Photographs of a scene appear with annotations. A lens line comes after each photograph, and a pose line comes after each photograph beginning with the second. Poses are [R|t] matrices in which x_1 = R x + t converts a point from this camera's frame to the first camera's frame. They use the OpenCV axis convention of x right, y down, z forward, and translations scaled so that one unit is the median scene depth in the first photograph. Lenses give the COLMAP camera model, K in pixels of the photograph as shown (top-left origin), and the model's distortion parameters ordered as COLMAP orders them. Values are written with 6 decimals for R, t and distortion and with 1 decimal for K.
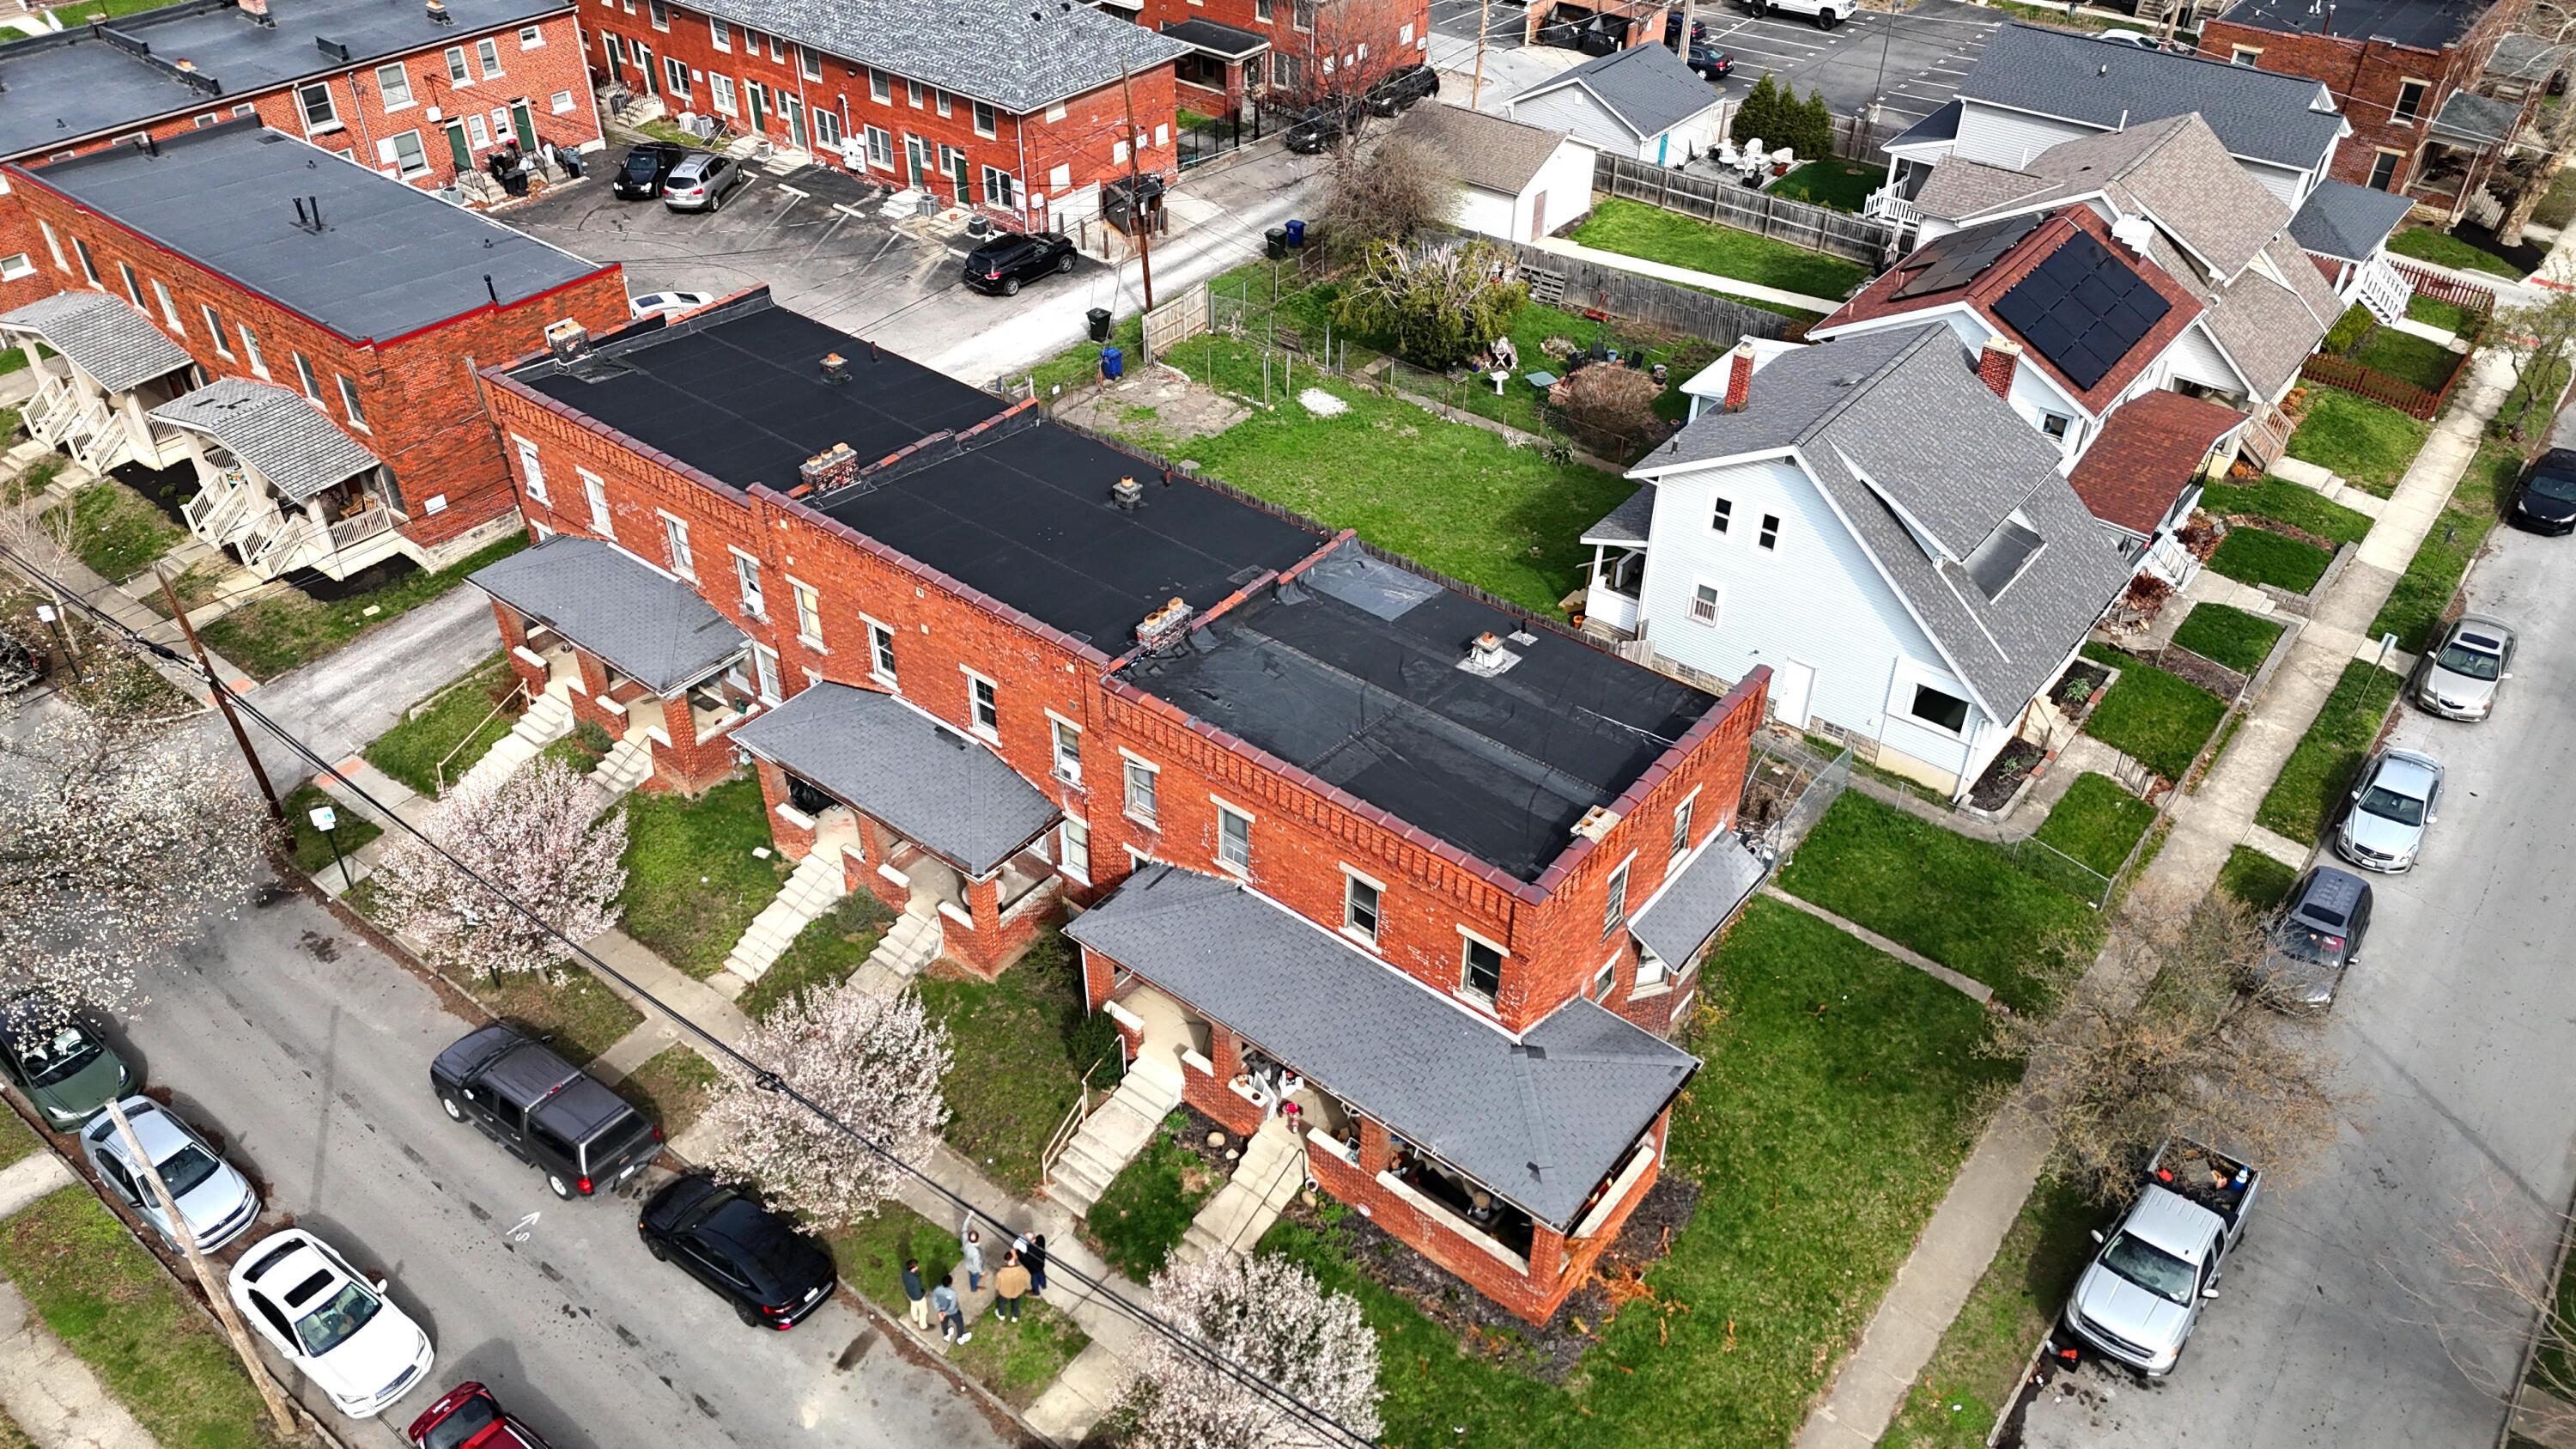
lens RADIAL K [[1886.1, 0, 1298.6], [0, 1886.1, 726.4], [0, 0, 1]] dist [0.083032, -0.078208]
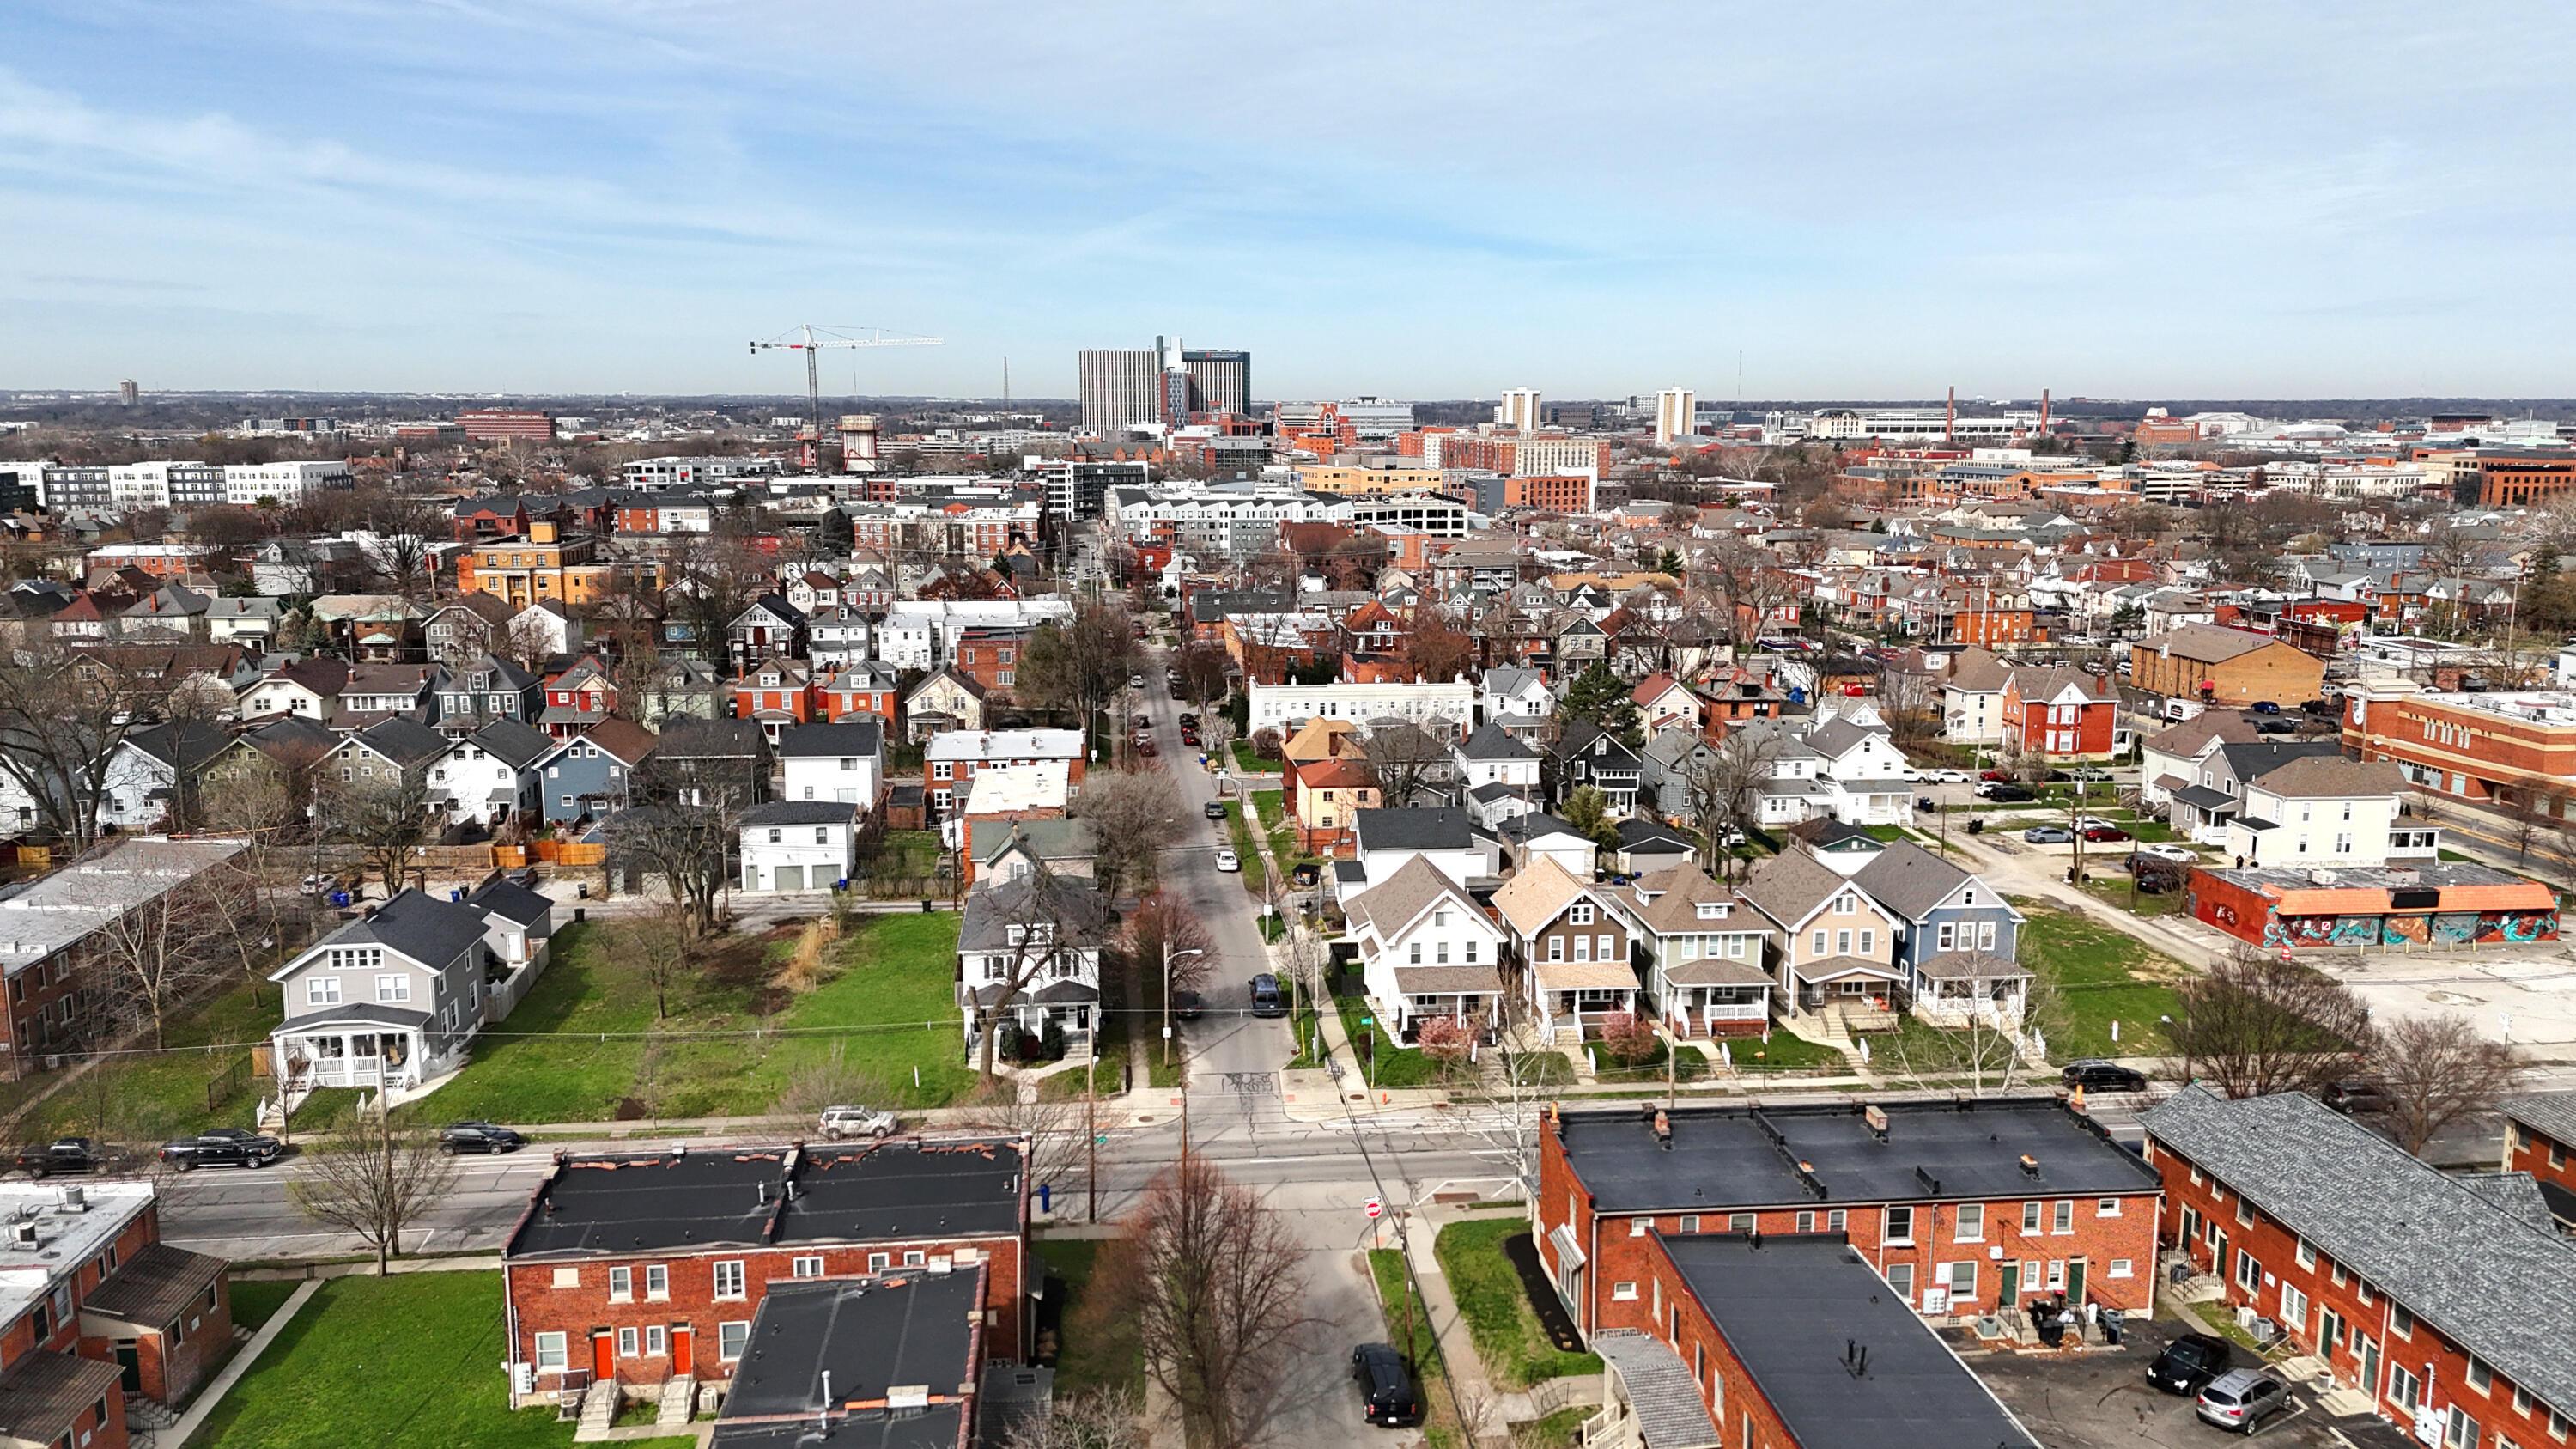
lens RADIAL K [[1886.1, 0, 1285.6], [0, 1886.1, 716.1], [0, 0, 1]] dist [0.083032, -0.078208]
pose [[0.696099, 0.110673, -0.709364, 0.000746], [-0.428143, 0.857125, -0.286410, -0.128968], [0.576316, 0.503079, 0.644028, -0.096953]]
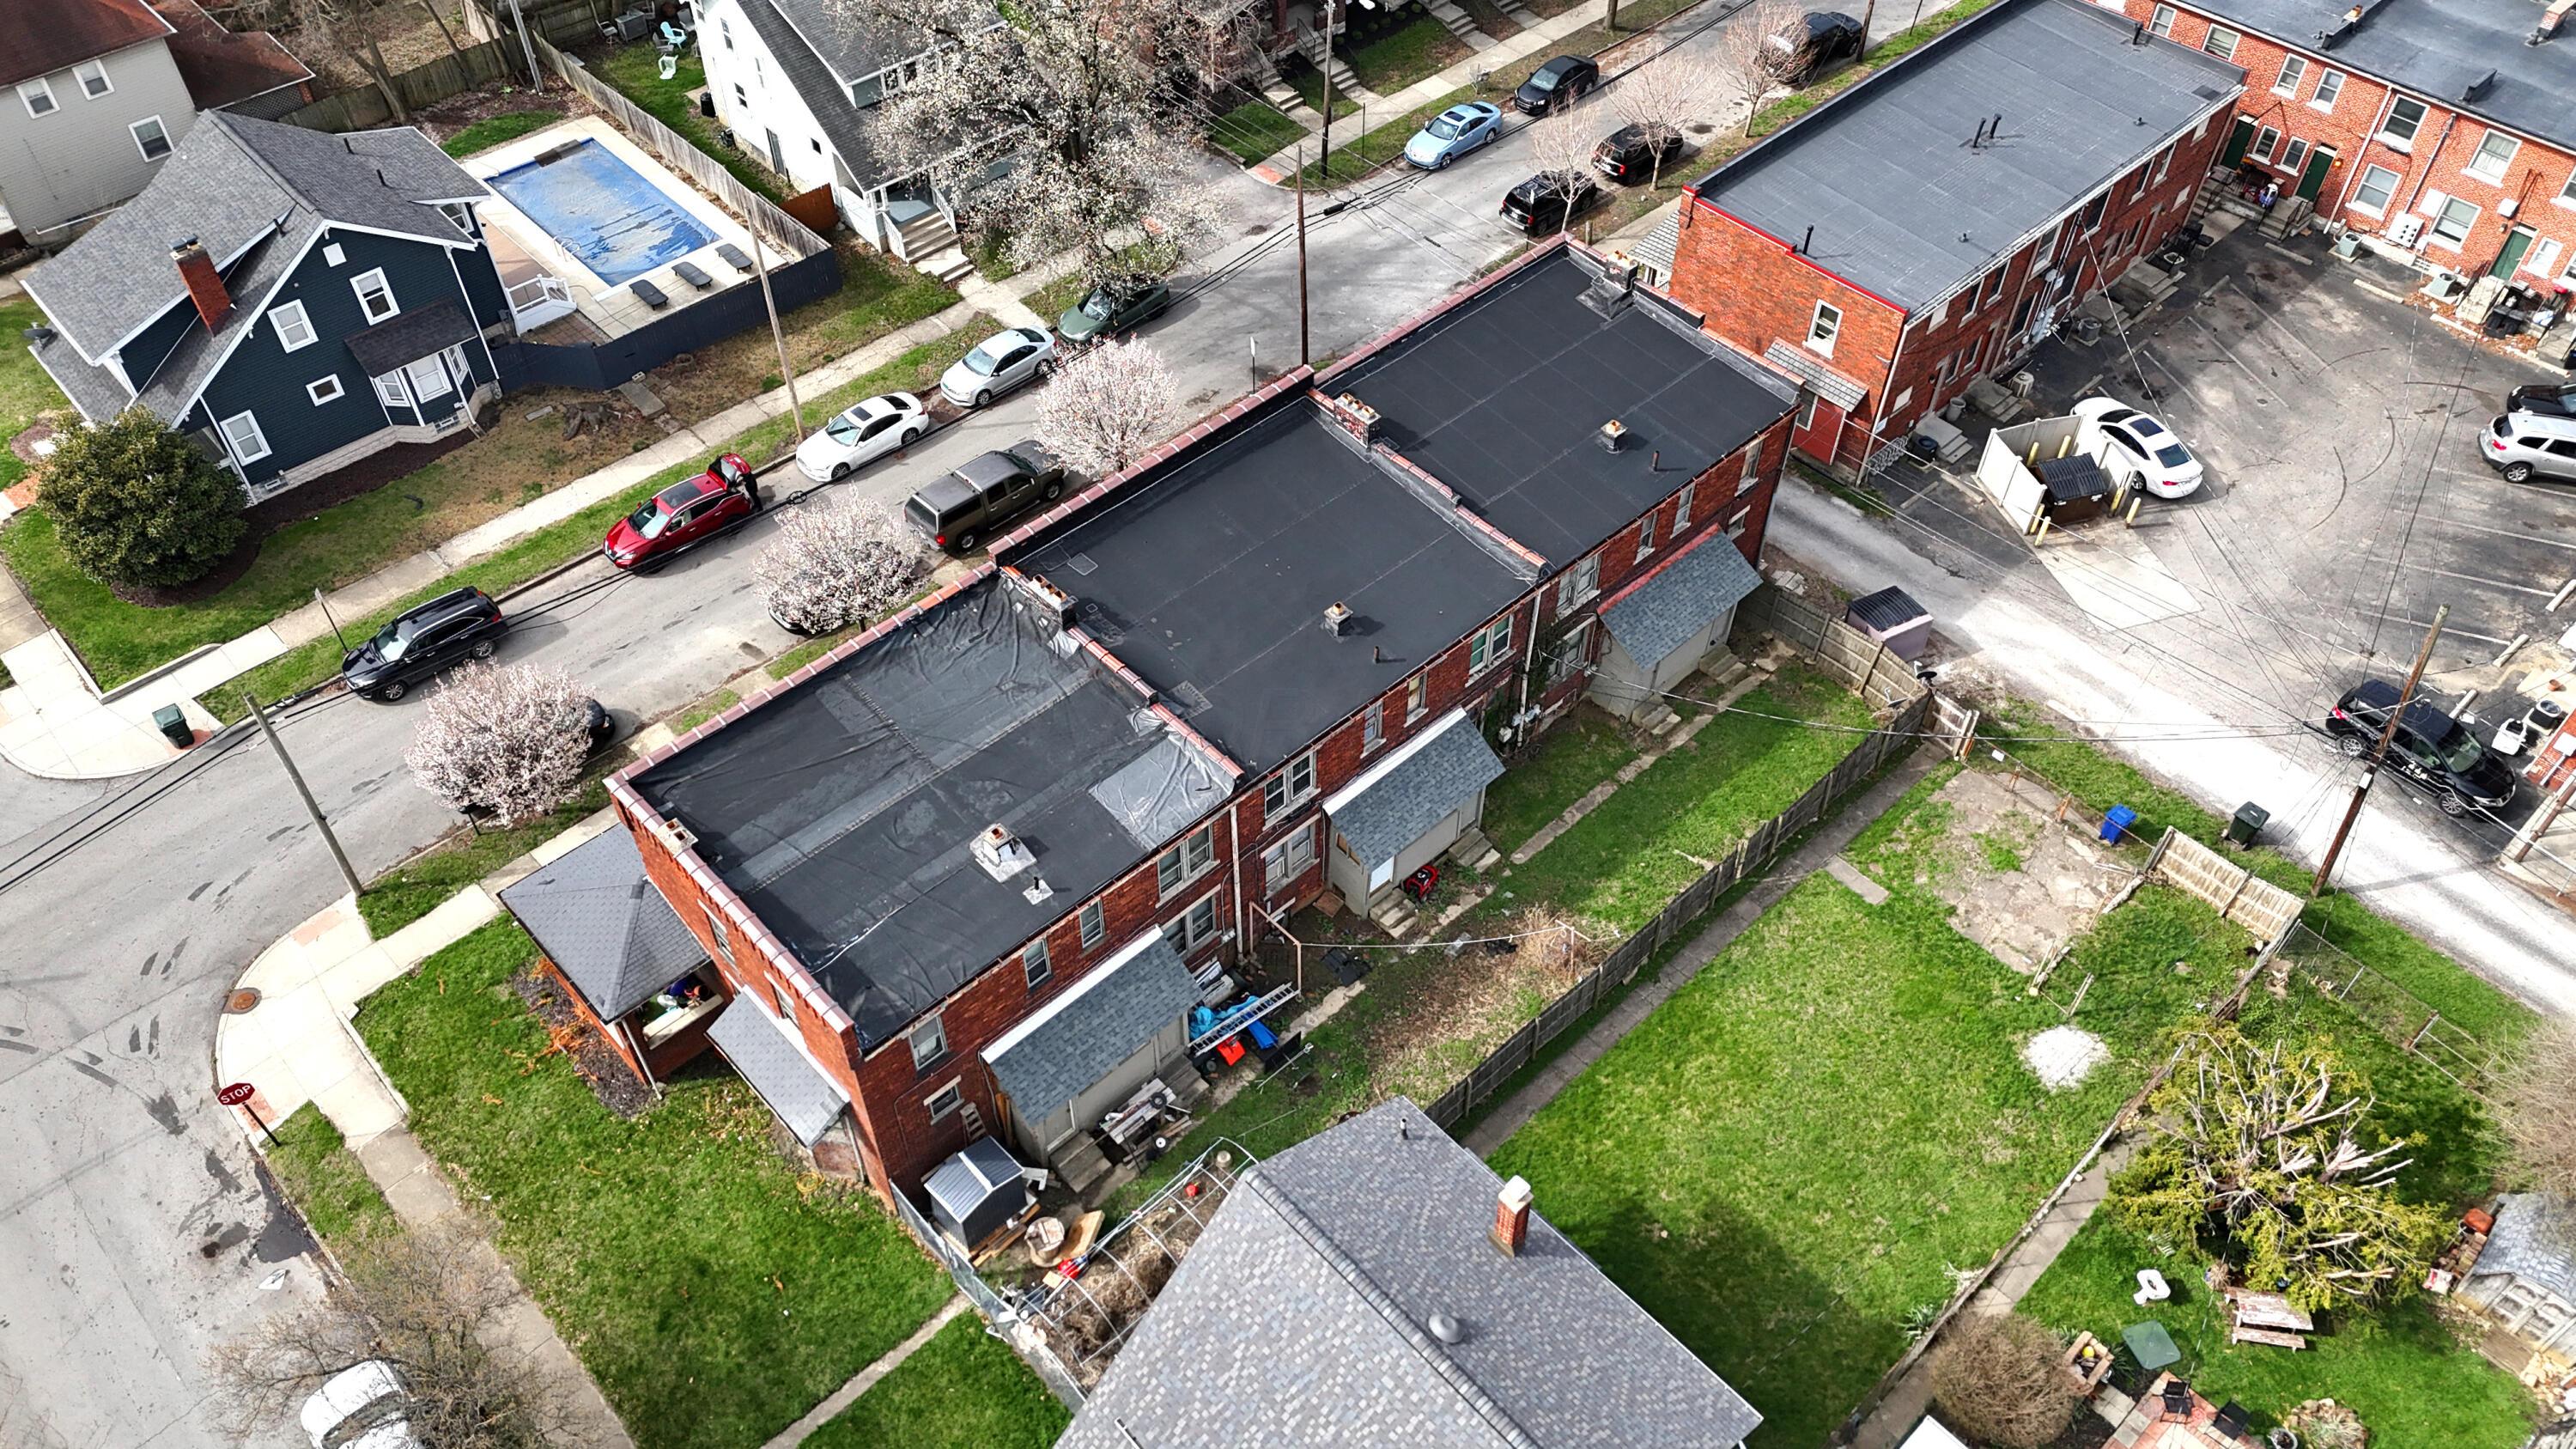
lens RADIAL K [[1886.1, 0, 1283.1], [0, 1886.1, 717.8], [0, 0, 1]] dist [0.083032, -0.078208]
pose [[-0.155714, 0.718095, -0.678302, 0.499749], [-0.600146, 0.476638, 0.642372, -0.569827], [0.784588, 0.507106, 0.356742, 0.498002]]
